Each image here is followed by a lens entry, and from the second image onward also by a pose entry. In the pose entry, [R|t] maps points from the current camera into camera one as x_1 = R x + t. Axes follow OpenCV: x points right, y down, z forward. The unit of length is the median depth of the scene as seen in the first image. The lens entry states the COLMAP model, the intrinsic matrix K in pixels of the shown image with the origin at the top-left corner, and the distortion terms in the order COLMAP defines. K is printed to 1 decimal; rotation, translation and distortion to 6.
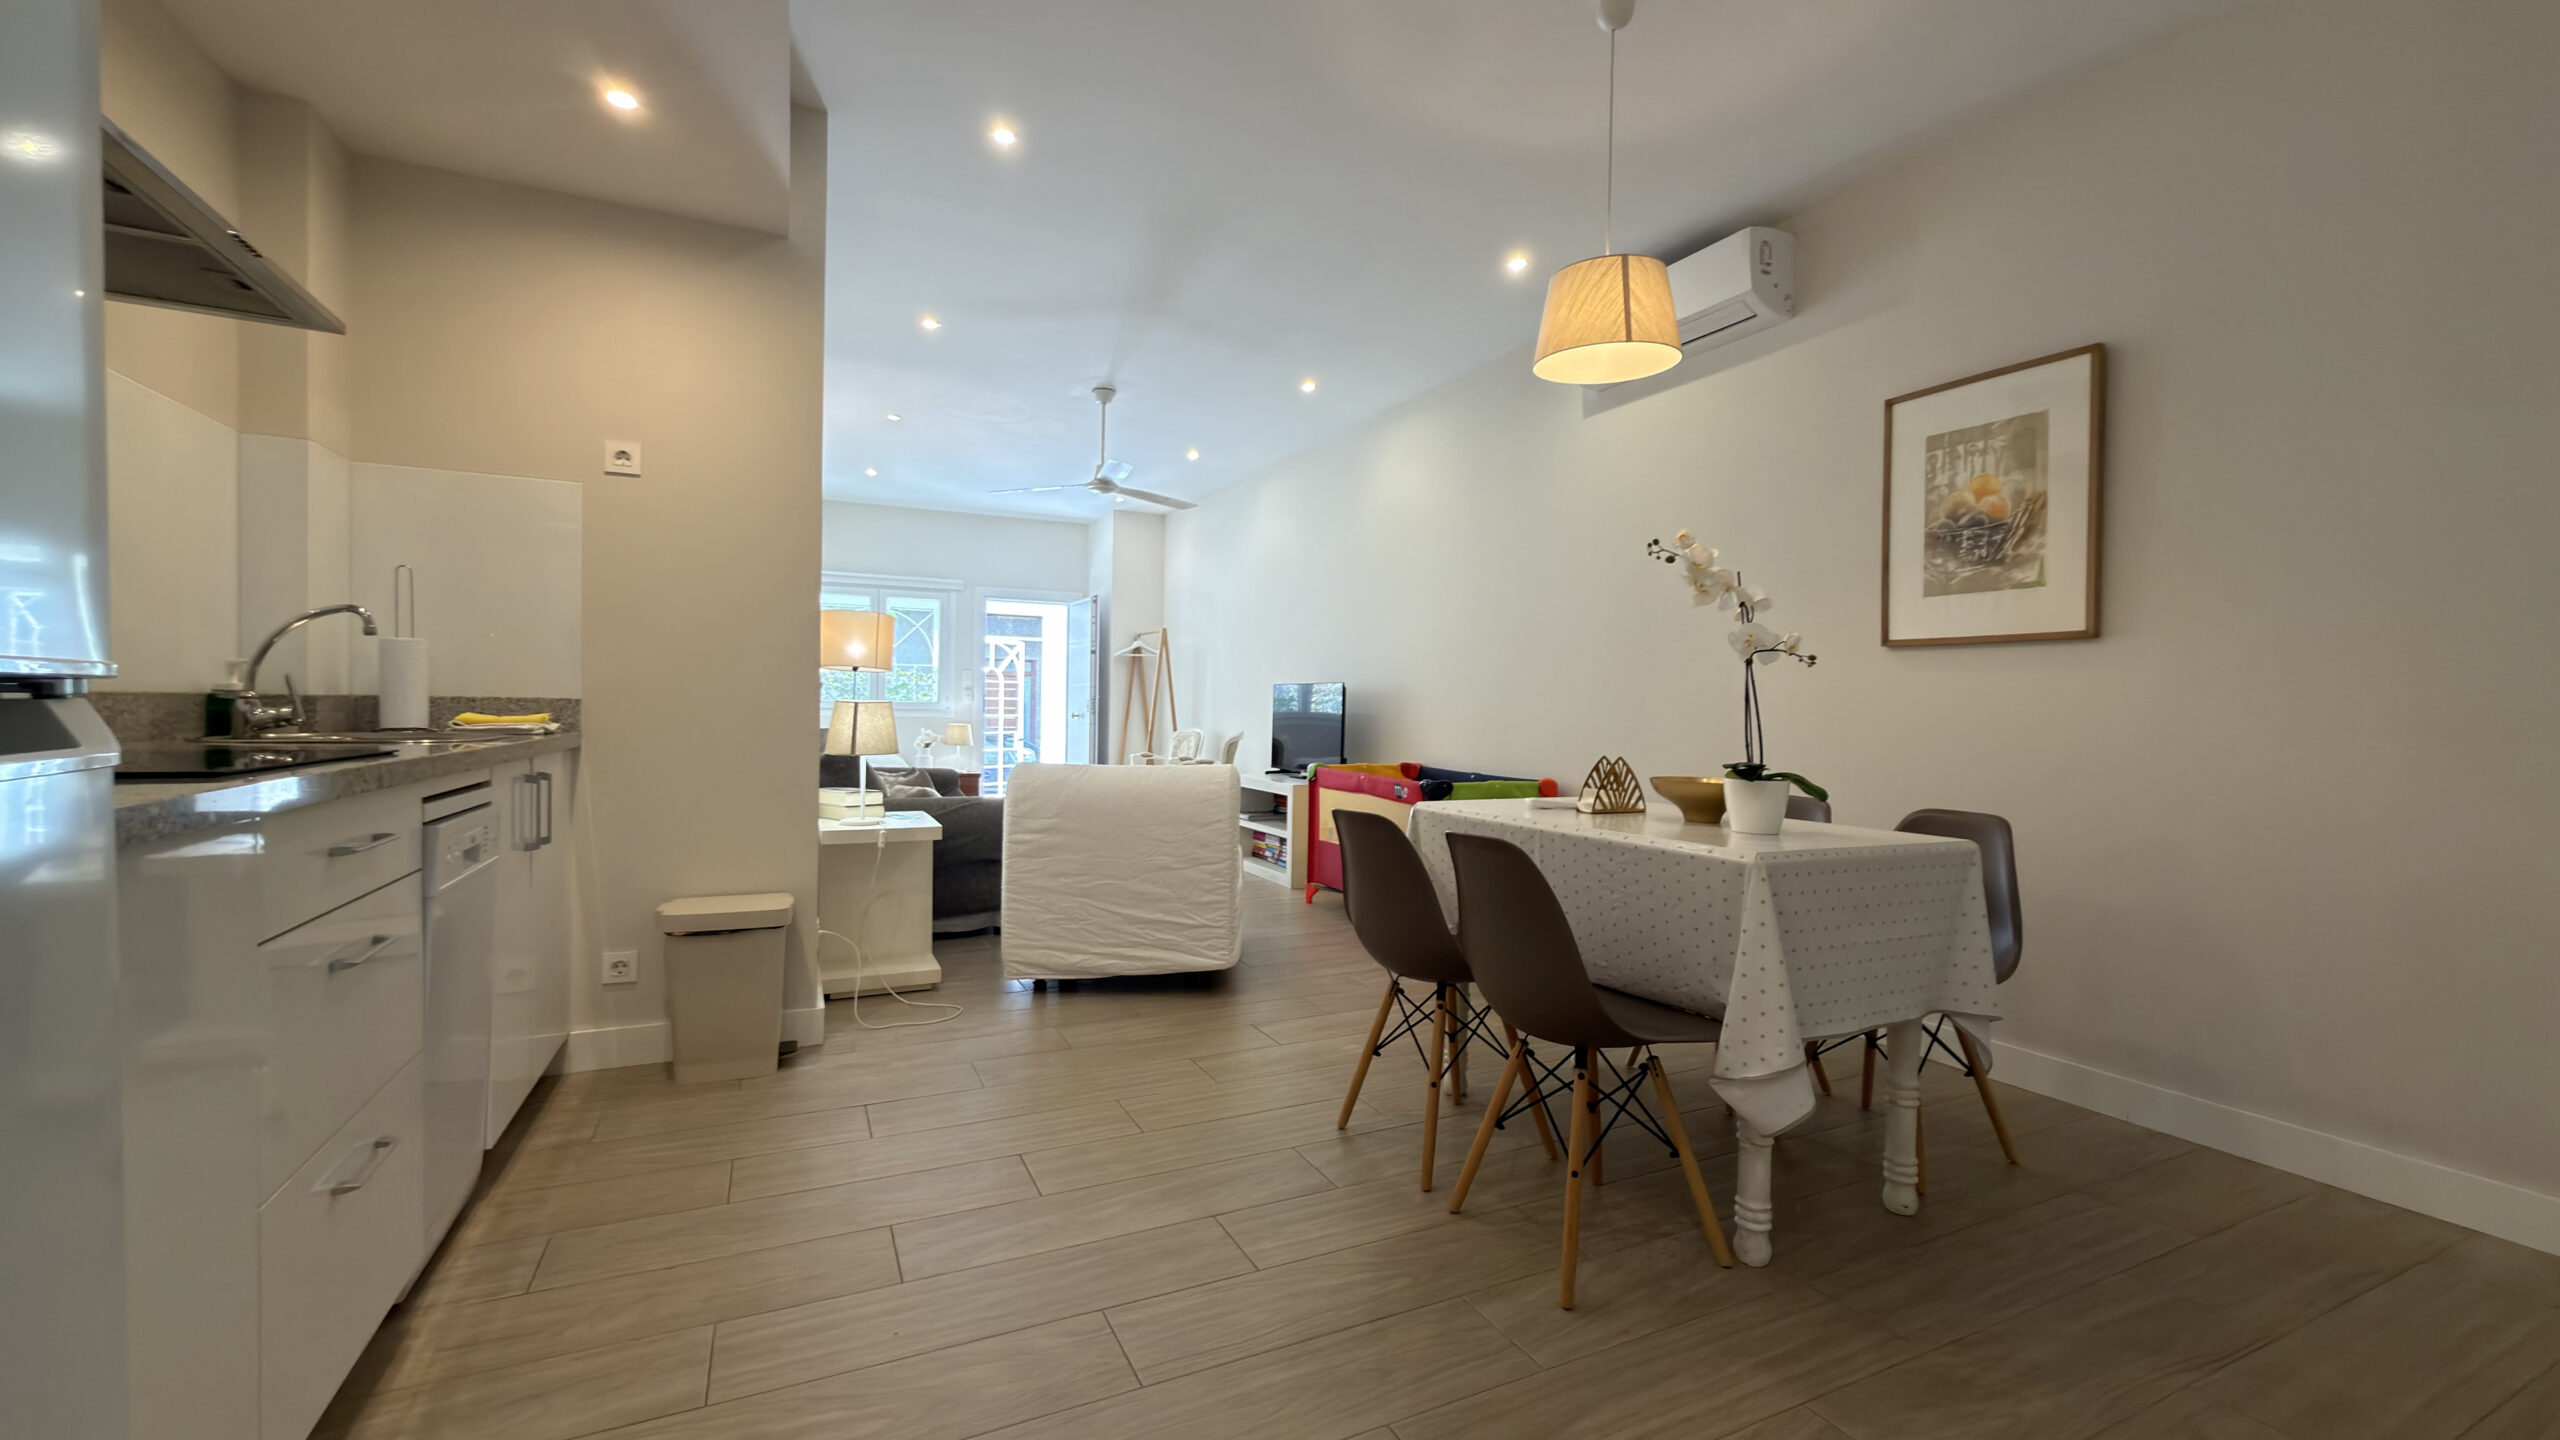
lens RADIAL K [[1028.5, 0, 1279.4], [0, 1028.5, 717.7], [0, 0, 1]] dist [0.002264, 0.000286]
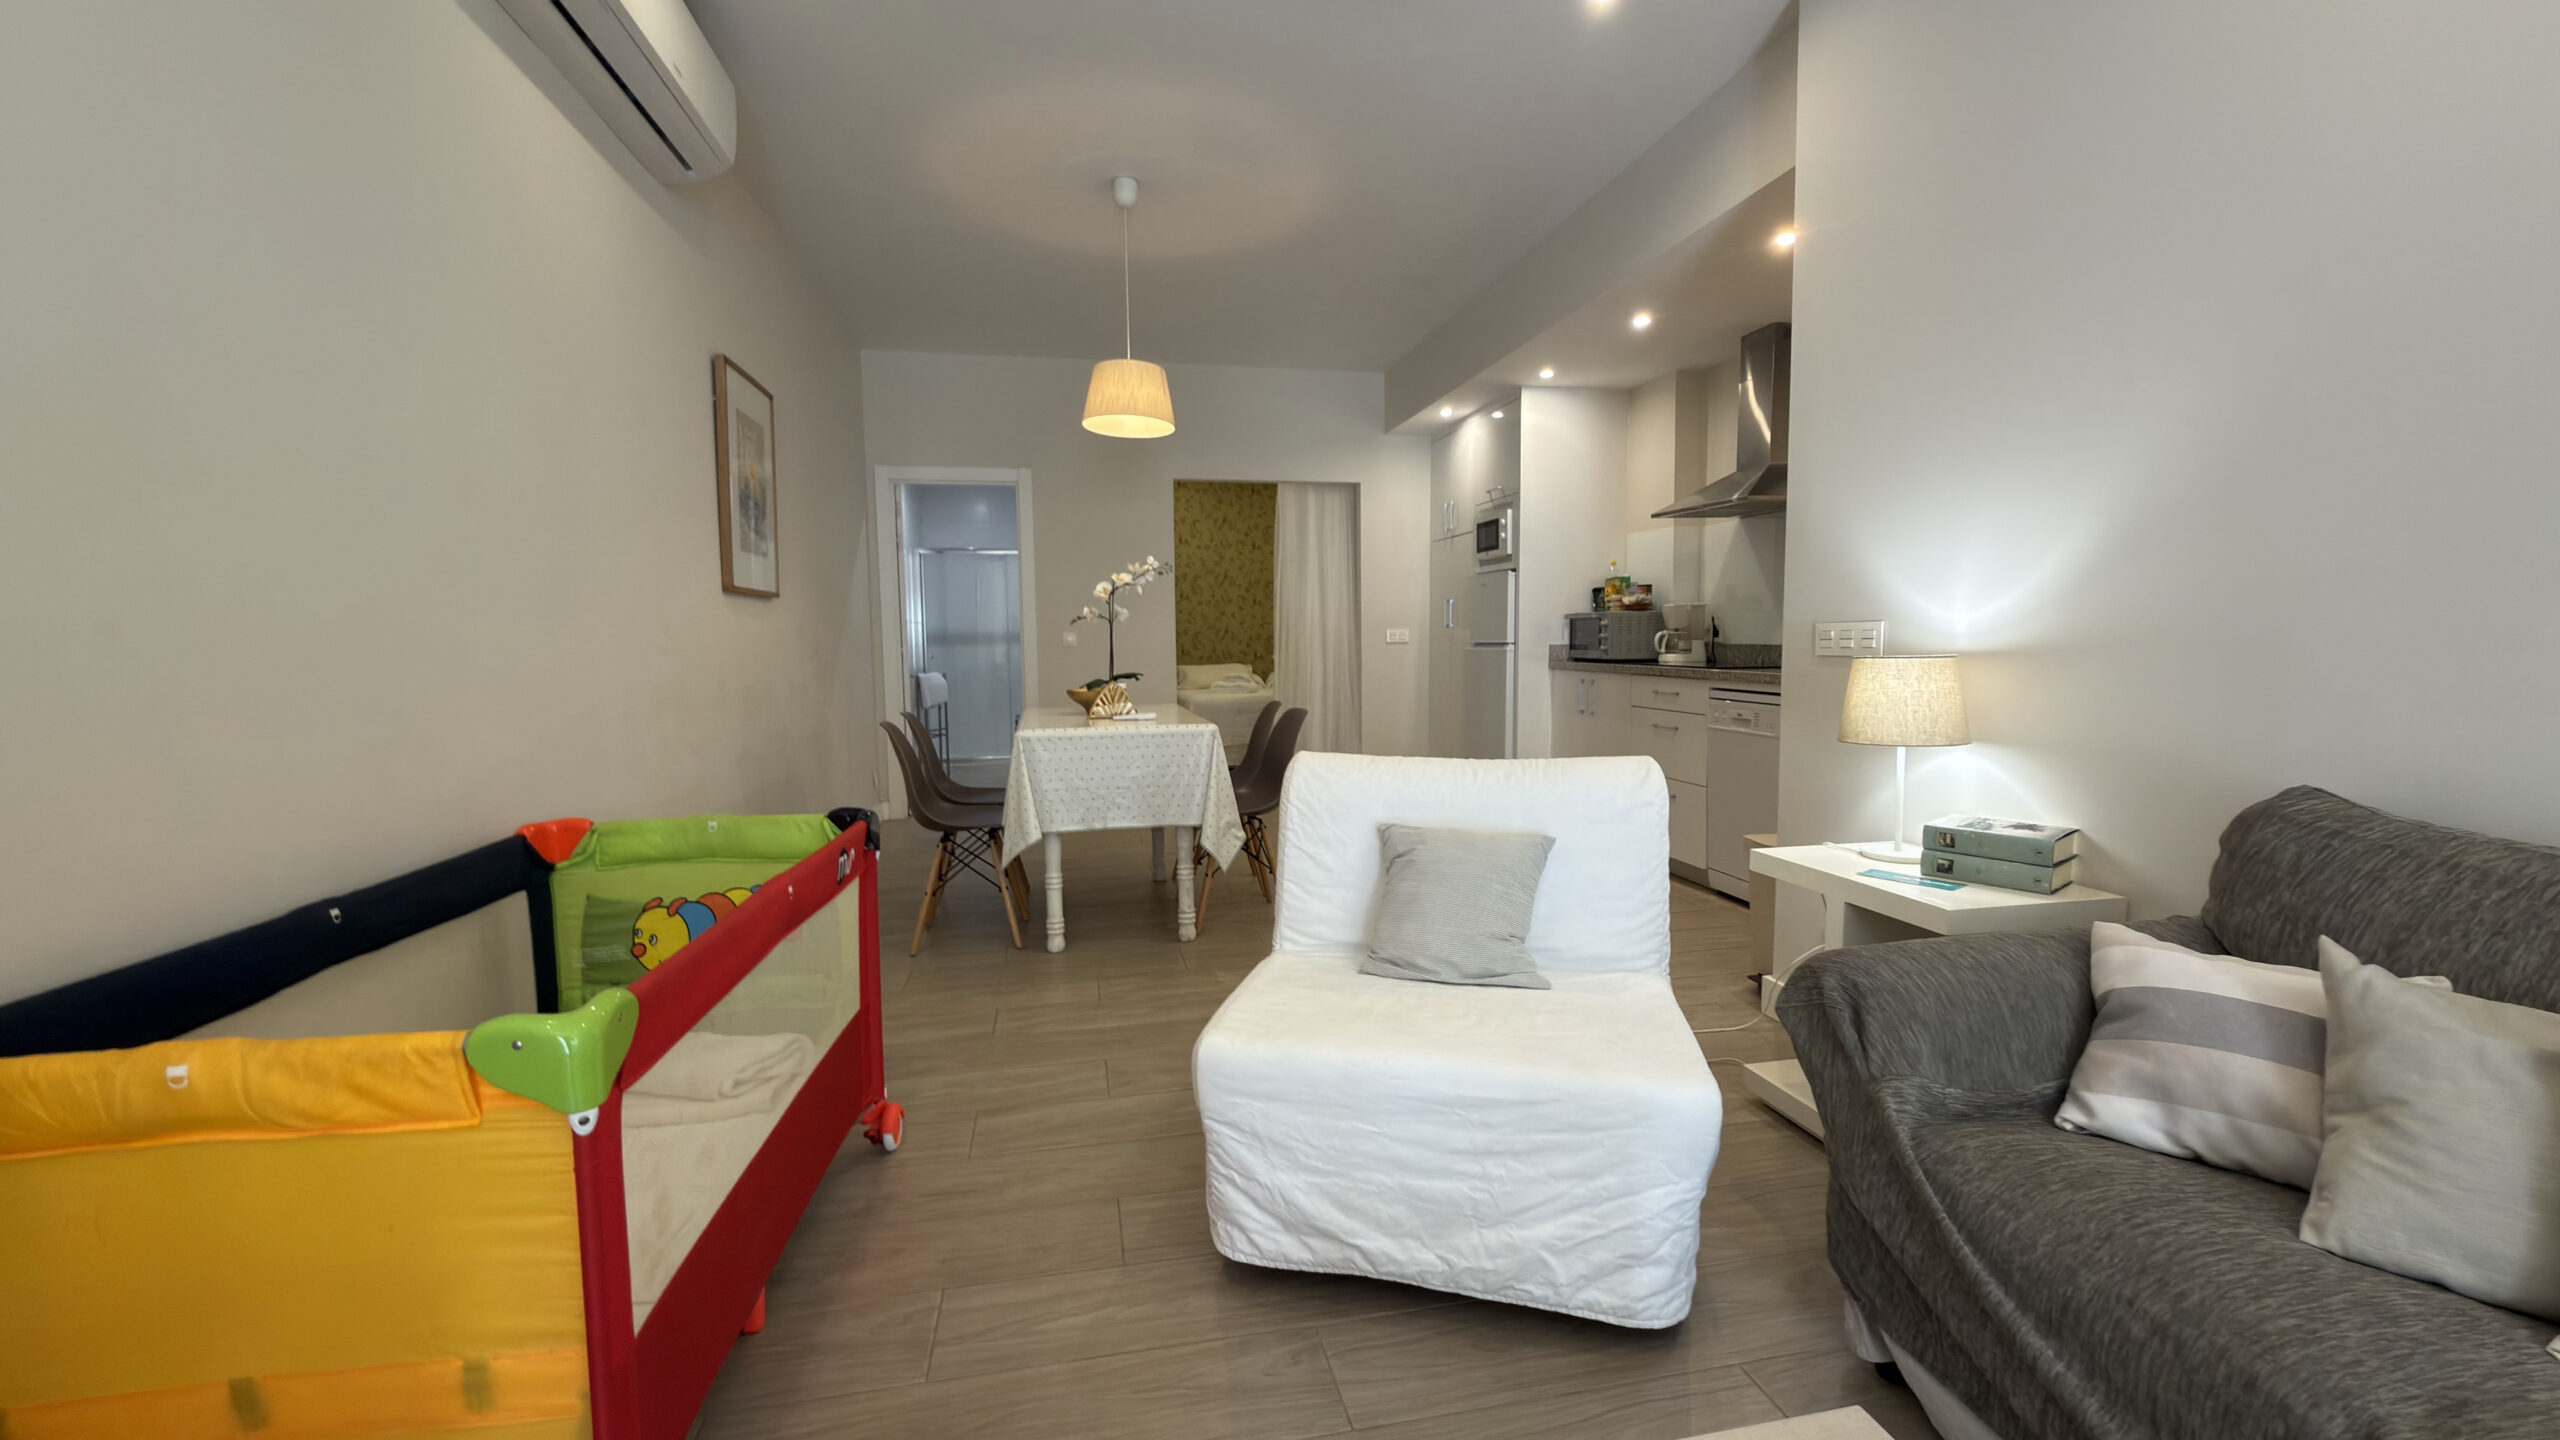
lens RADIAL K [[1024.3, 0, 1278.3], [0, 1024.3, 718.1], [0, 0, 1]] dist [0.001731, 0.000252]
pose [[-0.970219, -0.026359, 0.240791, -0.238658], [-0.003541, 0.995499, 0.094707, -0.044745], [-0.242204, 0.091034, -0.965945, 2.080543]]
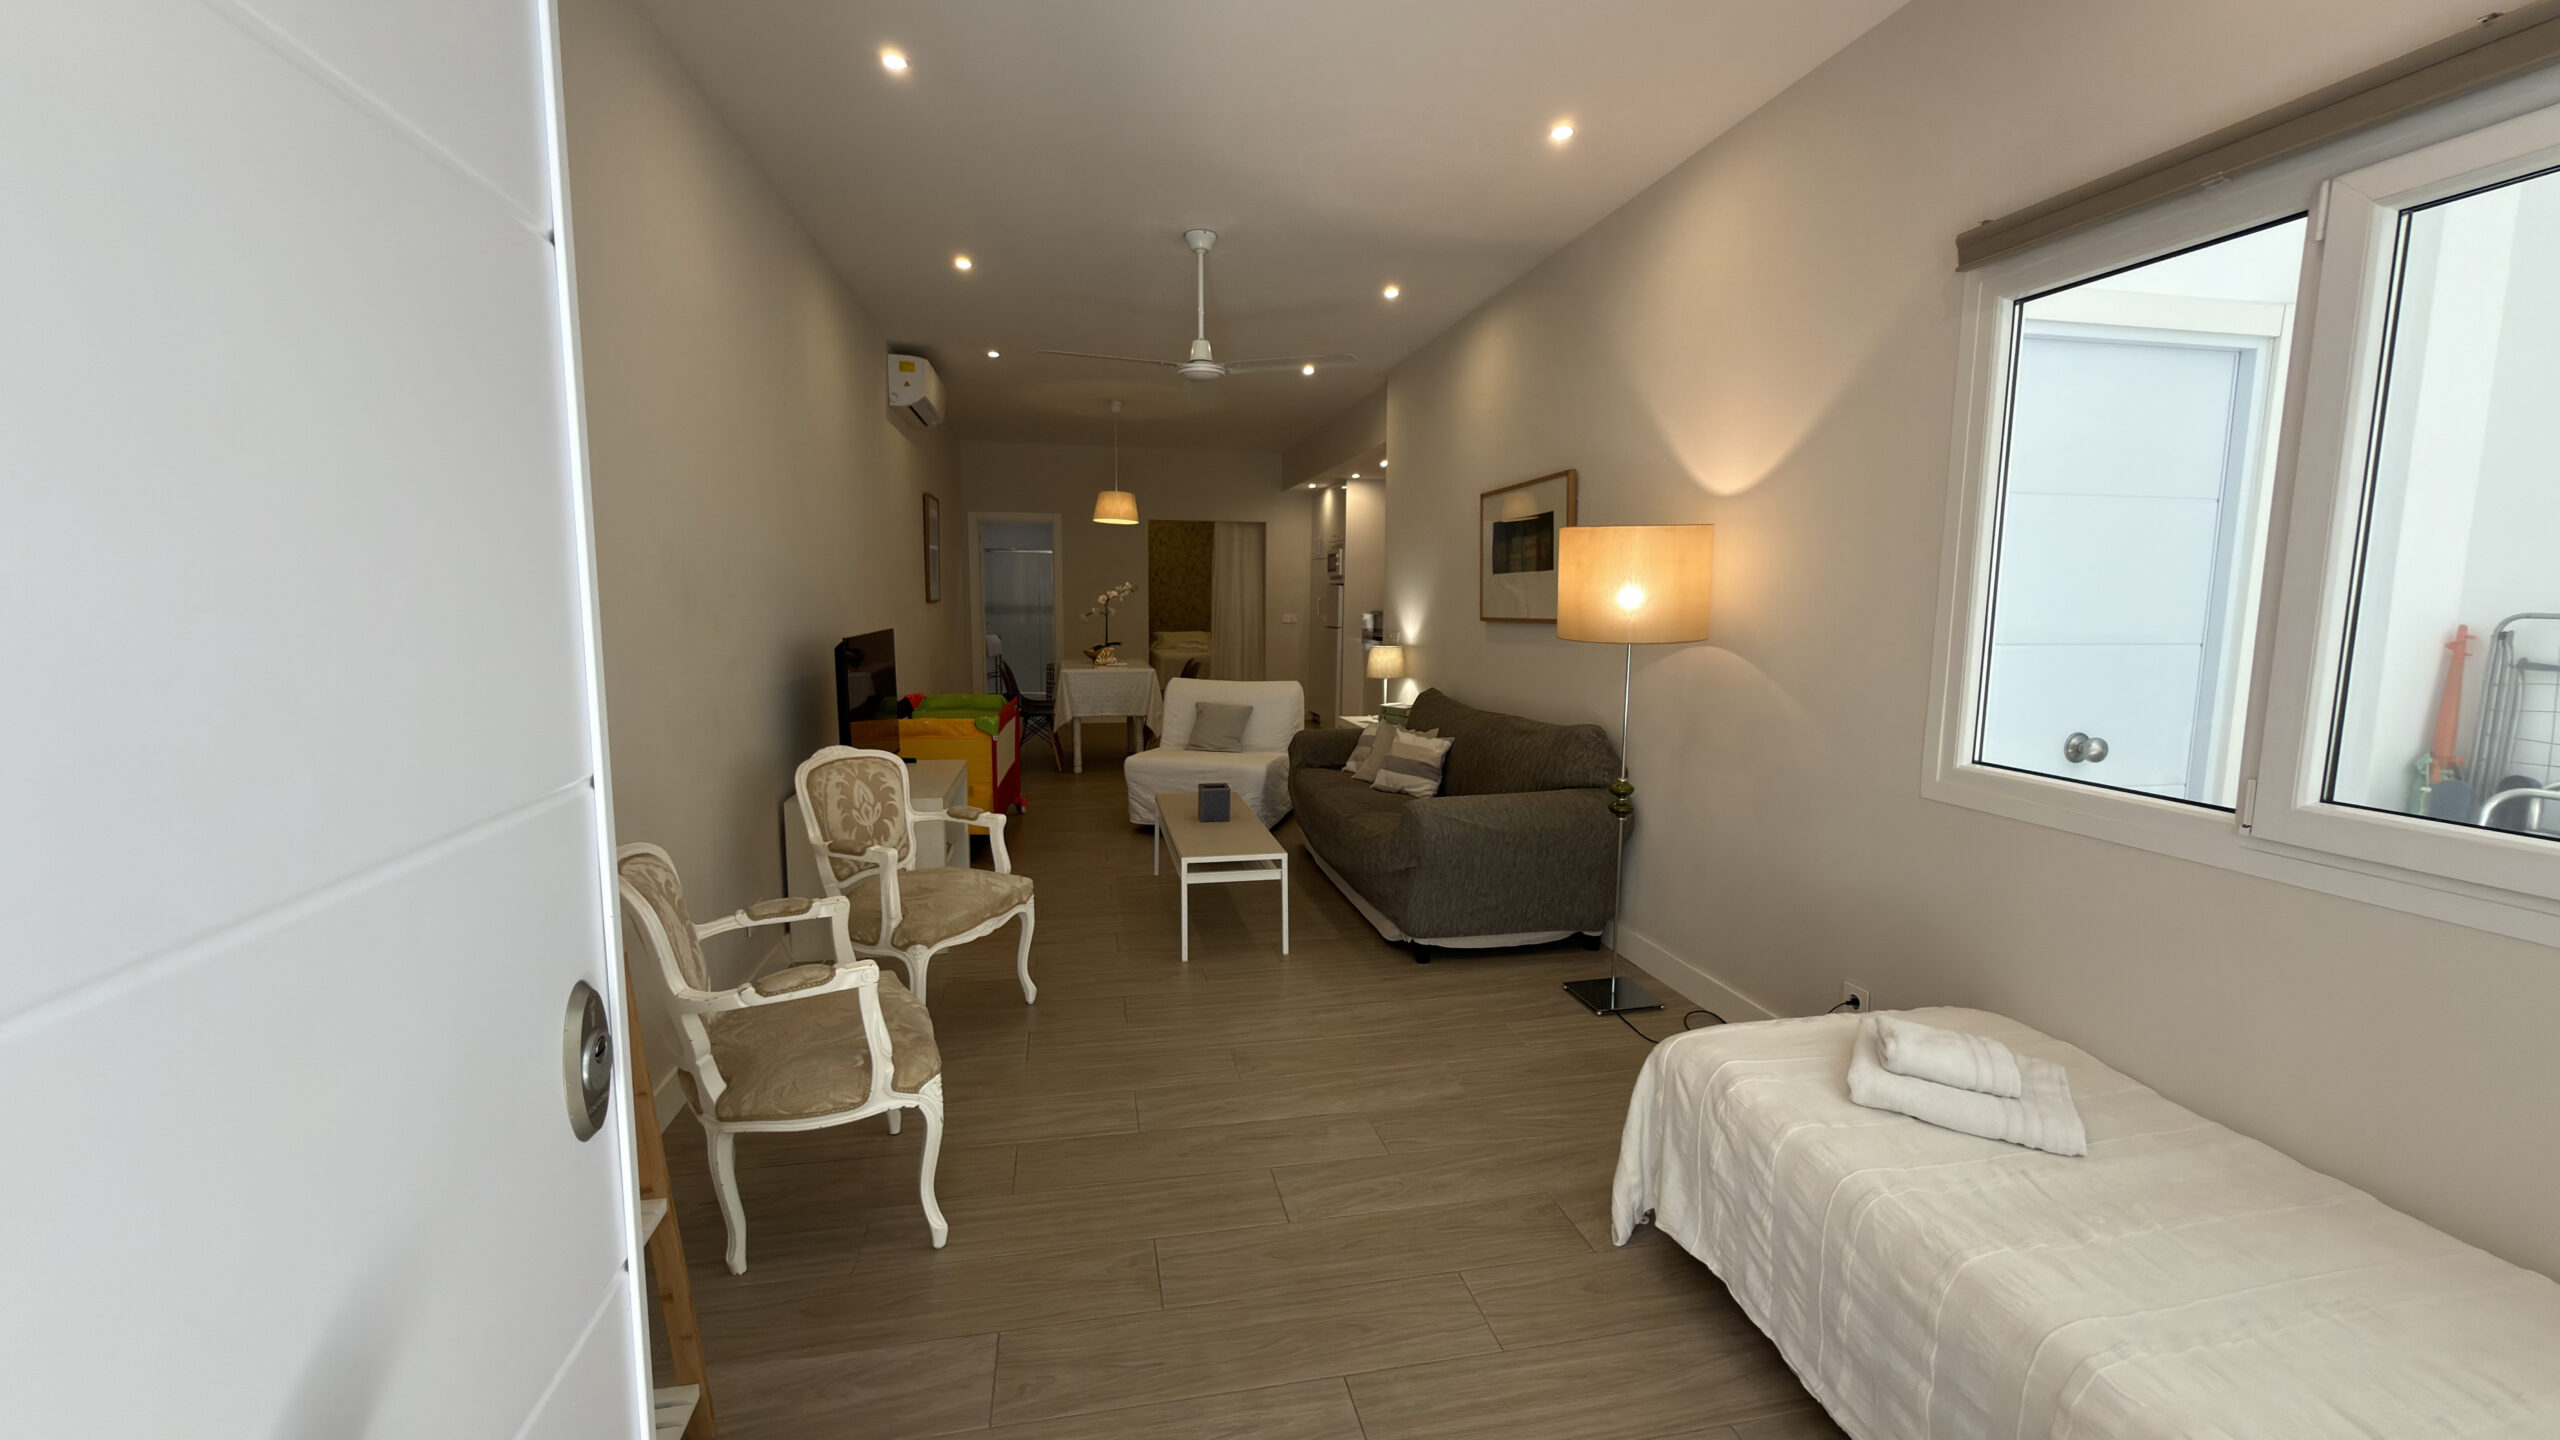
lens RADIAL K [[1024.3, 0, 1278.3], [0, 1024.3, 718.1], [0, 0, 1]] dist [0.001731, 0.000252]
pose [[-0.968129, -0.056309, 0.244040, -0.808225], [-0.023181, 0.990362, 0.136549, -0.157584], [-0.249377, 0.126540, -0.960104, 3.328455]]
